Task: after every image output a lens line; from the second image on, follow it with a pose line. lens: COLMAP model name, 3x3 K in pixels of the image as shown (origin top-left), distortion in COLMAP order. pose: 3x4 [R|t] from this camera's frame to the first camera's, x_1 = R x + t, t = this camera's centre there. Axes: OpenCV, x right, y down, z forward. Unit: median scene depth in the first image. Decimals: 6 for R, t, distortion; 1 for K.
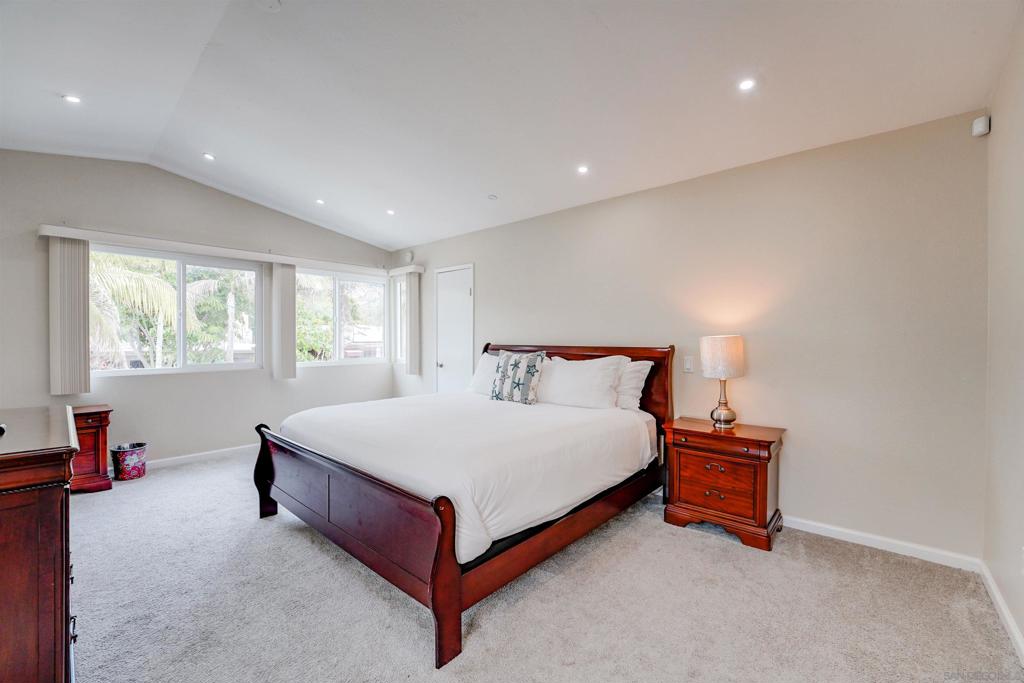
lens RADIAL K [[418.1, 0, 511.7], [0, 418.1, 343.7], [0, 0, 1]] dist [-0.025472, 0.000772]
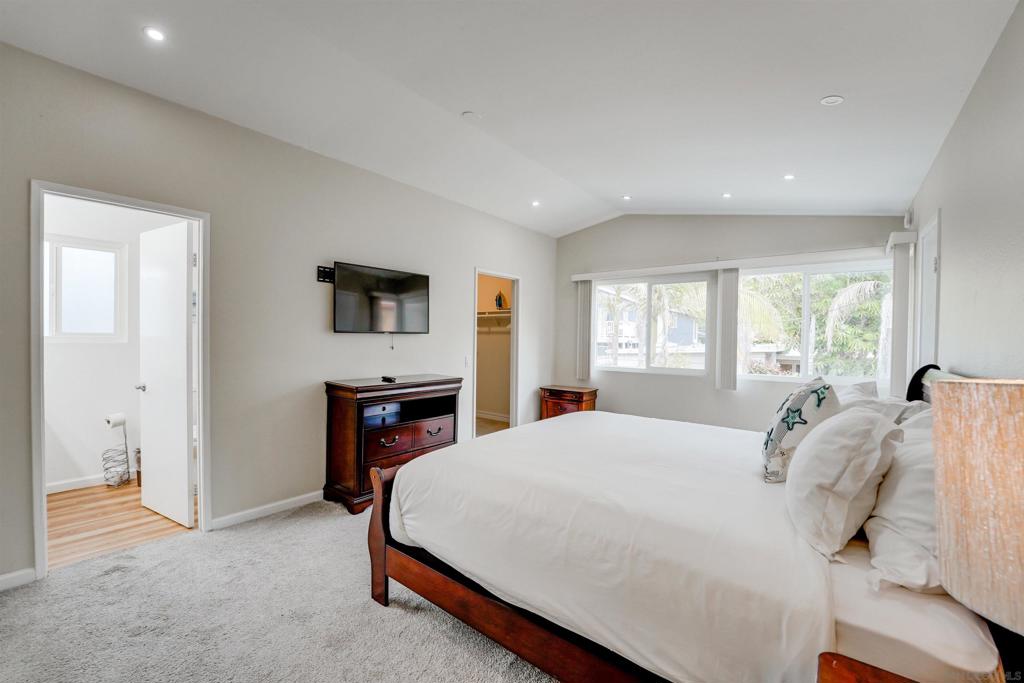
lens RADIAL K [[418.1, 0, 511.7], [0, 418.1, 343.7], [0, 0, 1]] dist [-0.025472, 0.000772]
pose [[0.053270, 0.017082, -0.998434, 0.475154], [-0.032595, 0.999351, 0.015359, -0.021744], [0.998048, 0.031726, 0.053793, 0.557120]]
